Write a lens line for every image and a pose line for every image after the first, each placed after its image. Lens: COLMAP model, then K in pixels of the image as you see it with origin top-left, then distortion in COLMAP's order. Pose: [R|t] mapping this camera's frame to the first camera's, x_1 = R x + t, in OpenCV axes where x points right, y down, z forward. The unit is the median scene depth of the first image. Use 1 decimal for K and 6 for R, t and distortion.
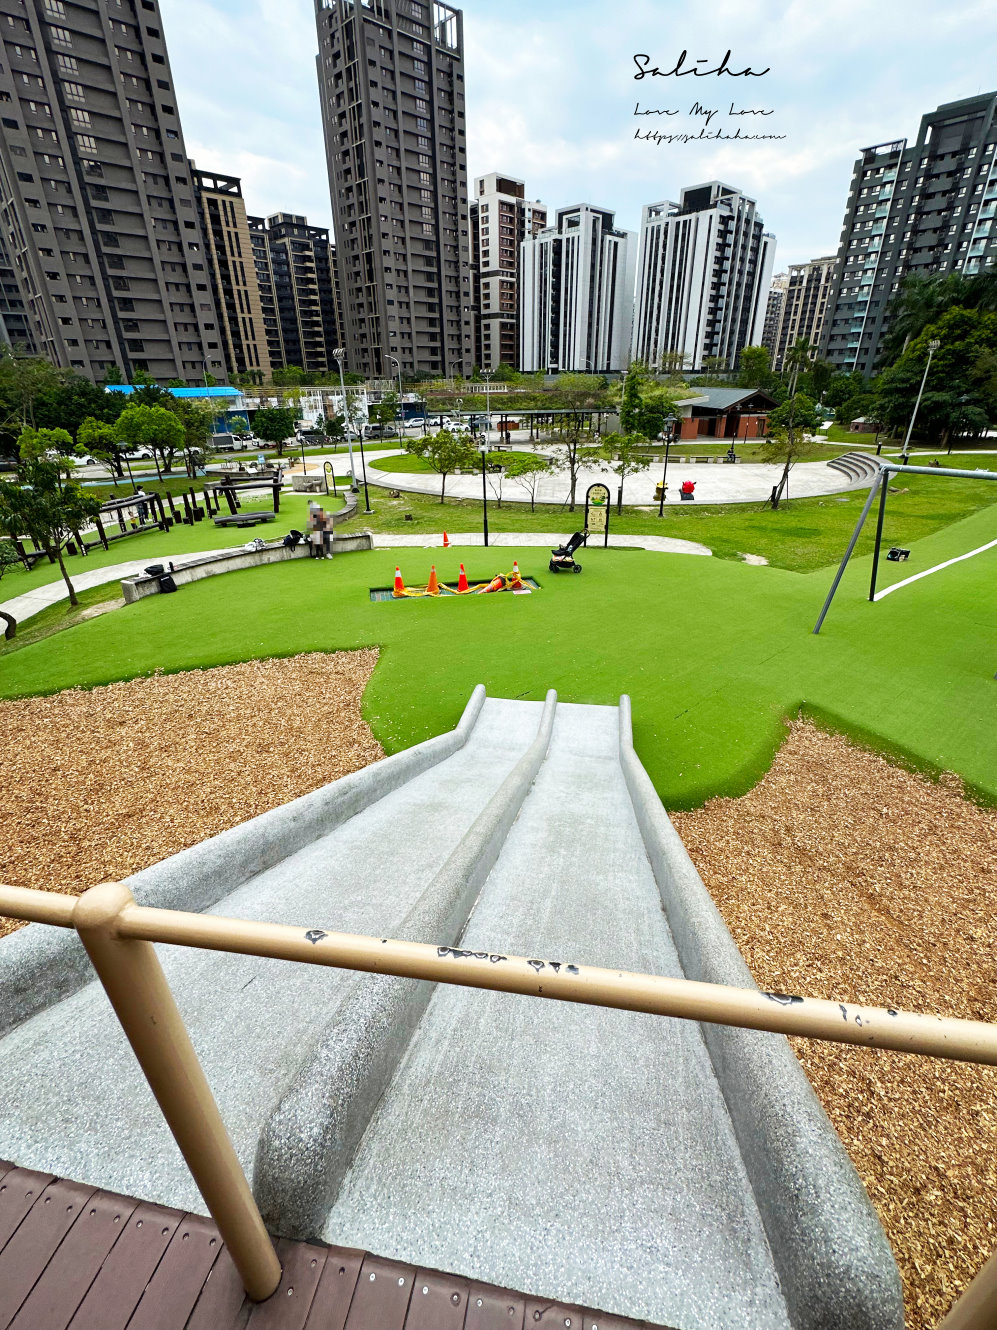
lens RADIAL K [[591.8, 0, 494.8], [0, 591.8, 660.1], [0, 0, 1]] dist [-0.000313, -0.001728]
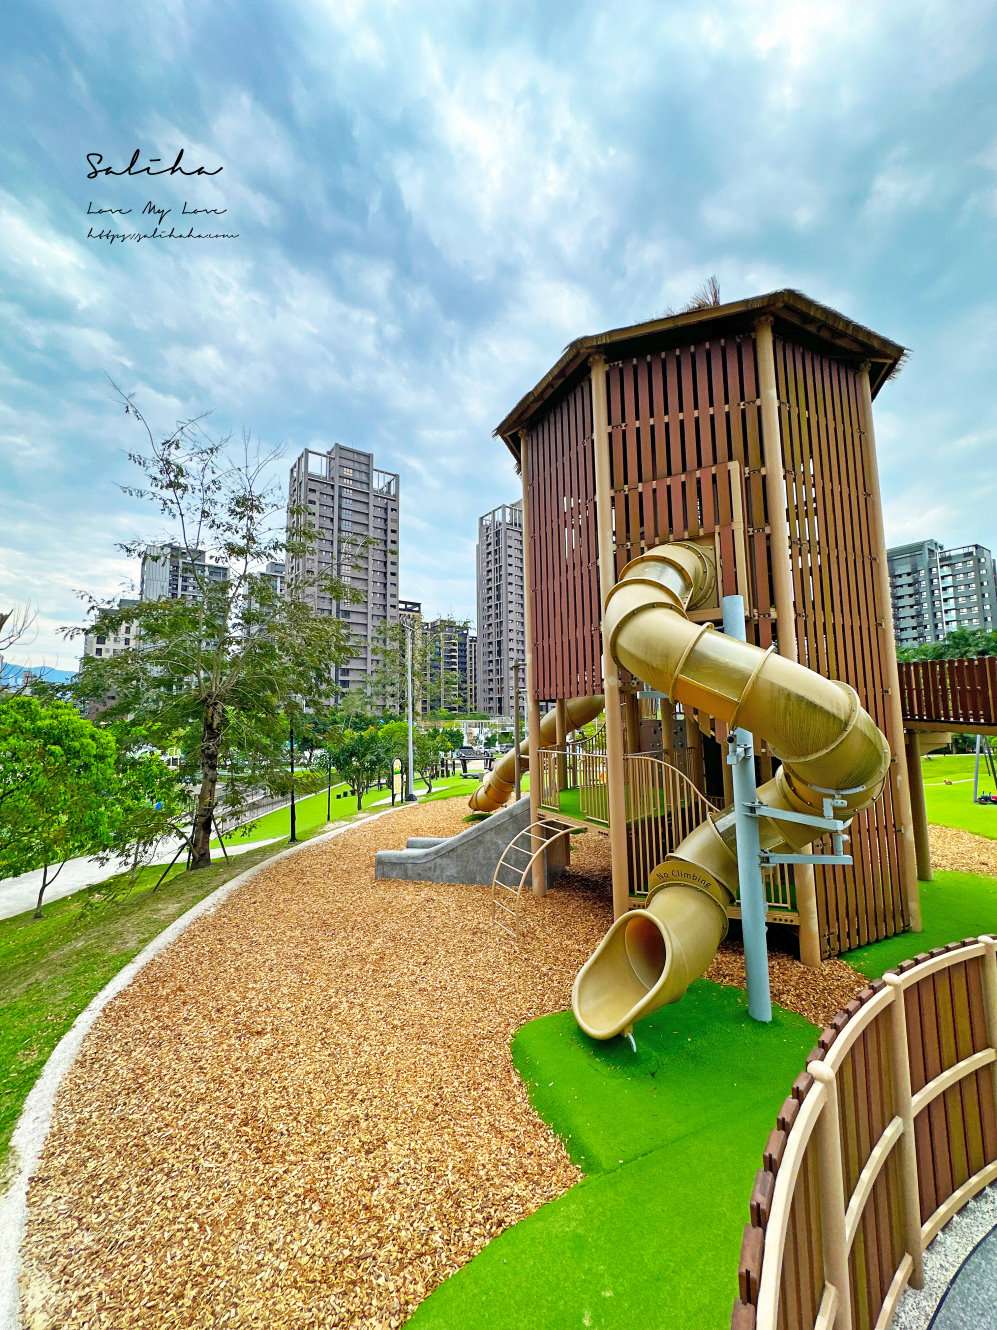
lens RADIAL K [[528.3, 0, 498.2], [0, 528.3, 664.8], [0, 0, 1]] dist [-0.005650, 0.000303]
pose [[0.989252, -0.015598, -0.145387, -0.022605], [-0.062874, 0.852302, -0.519257, 0.049973], [0.132013, 0.522817, 0.842161, -0.081019]]
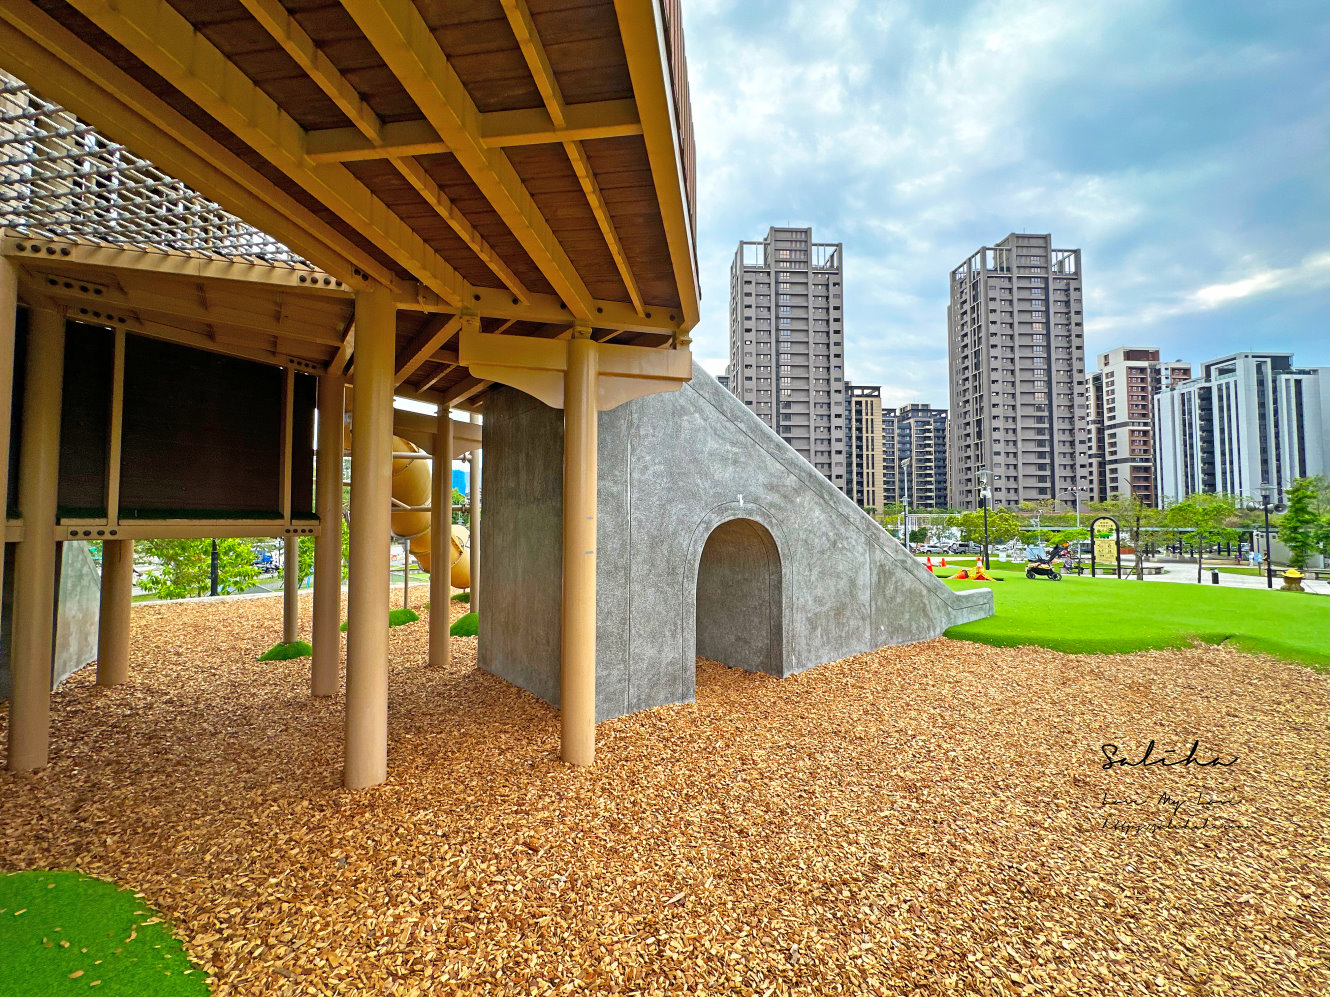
lens RADIAL K [[528.3, 0, 665.7], [0, 528.3, 499.7], [0, 0, 1]] dist [-0.005650, 0.000303]
pose [[0.743507, -0.016137, -0.668533, 0.025870], [-0.299414, 0.885872, -0.354375, 0.026690], [0.597954, 0.463648, 0.653821, -0.007780]]
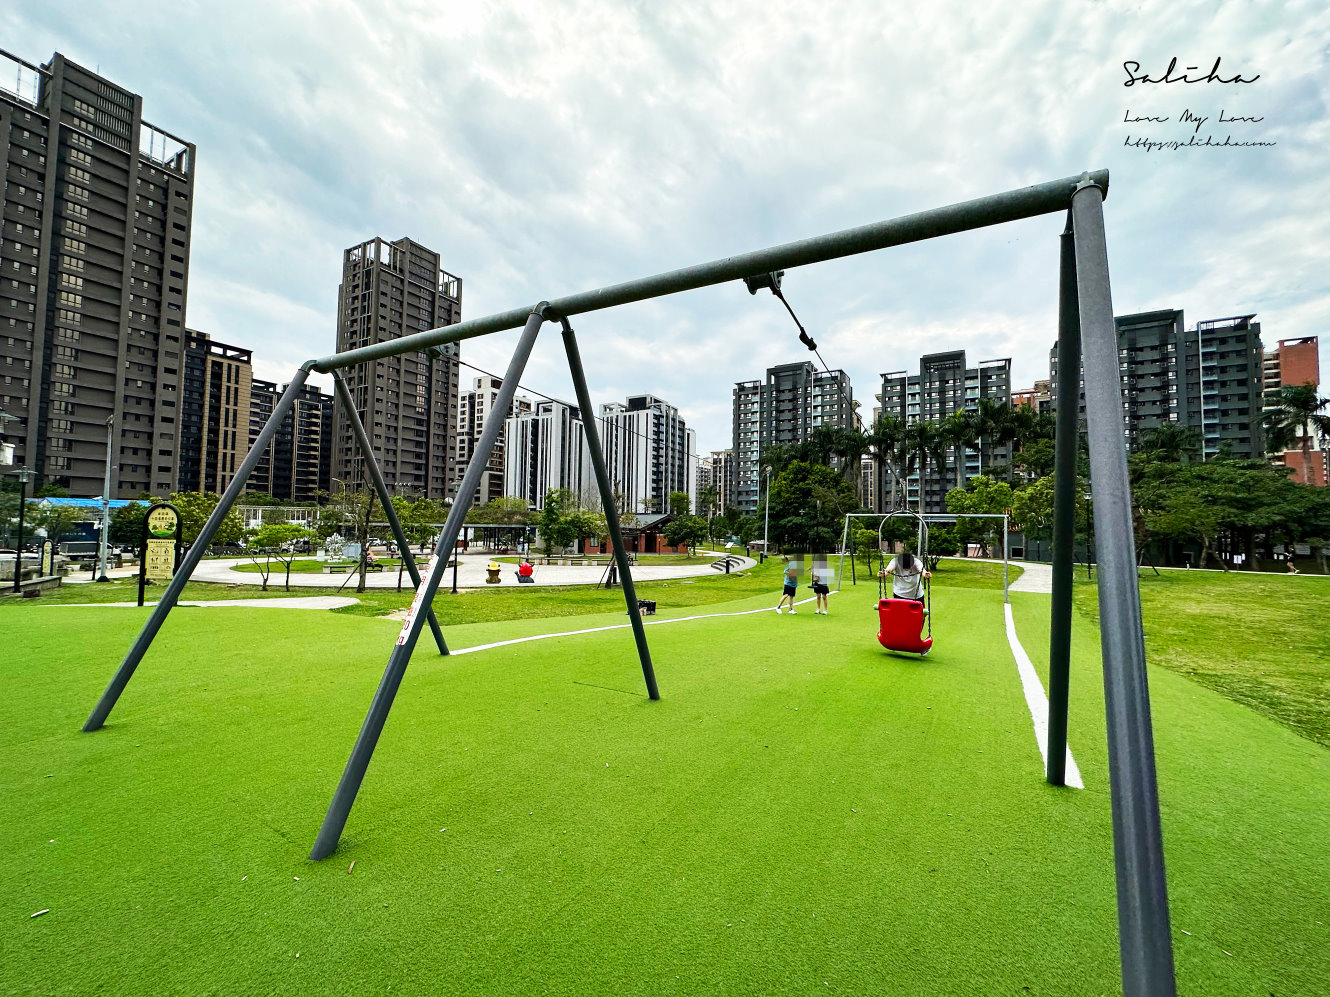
lens RADIAL K [[528.3, 0, 660.0], [0, 528.3, 500.6], [0, 0, 1]] dist [-0.005650, 0.000303]
pose [[0.959066, 0.039525, 0.280411, 0.061554], [0.097482, 0.883614, -0.457956, 0.000915], [-0.265876, 0.466545, 0.843591, 0.044911]]
